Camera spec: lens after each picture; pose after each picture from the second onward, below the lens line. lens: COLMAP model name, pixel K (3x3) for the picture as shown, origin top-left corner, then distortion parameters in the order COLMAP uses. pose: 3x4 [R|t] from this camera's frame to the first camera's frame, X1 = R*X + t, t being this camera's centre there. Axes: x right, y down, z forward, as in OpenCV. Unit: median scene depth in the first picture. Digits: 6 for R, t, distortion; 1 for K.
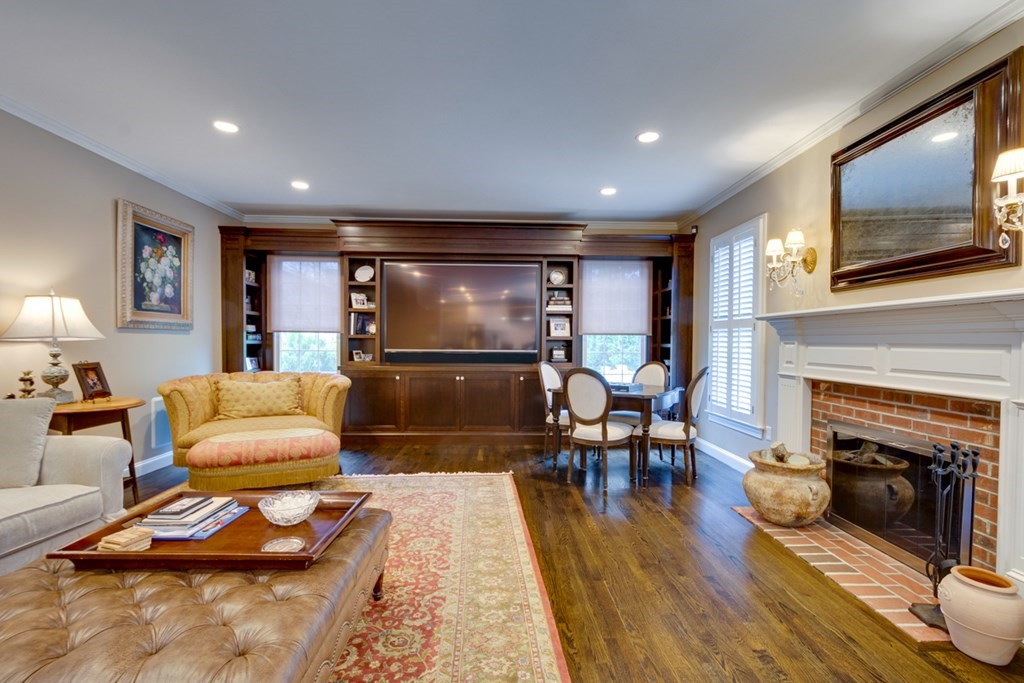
lens RADIAL K [[453.4, 0, 514.0], [0, 453.4, 349.5], [0, 0, 1]] dist [0.002010, 0.000392]
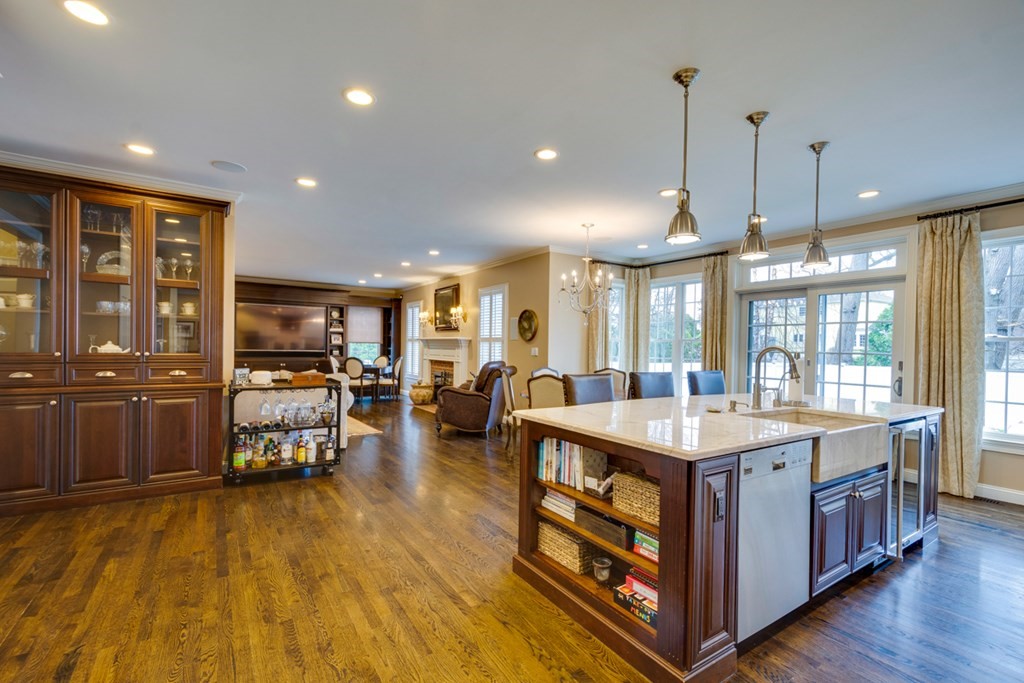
lens RADIAL K [[453.4, 0, 514.0], [0, 453.4, 349.5], [0, 0, 1]] dist [0.002010, 0.000392]
pose [[0.853087, 0.003427, 0.521757, -0.387623], [-0.000321, 0.999982, -0.006043, 0.011942], [-0.521769, 0.004988, 0.853072, -1.578500]]
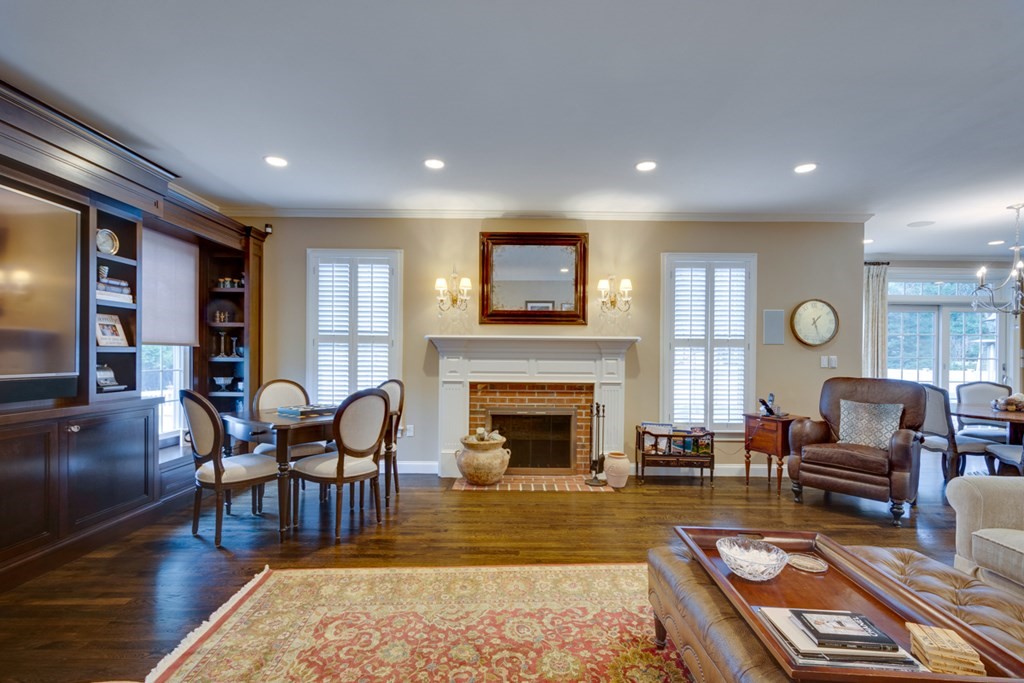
lens RADIAL K [[455.4, 0, 511.1], [0, 455.4, 357.6], [0, 0, 1]] dist [-0.004023, -0.000583]
pose [[0.036993, -0.011436, 0.999250, -0.641152], [0.008858, 0.999899, 0.011115, -0.023656], [-0.999276, 0.008440, 0.037091, 0.663945]]
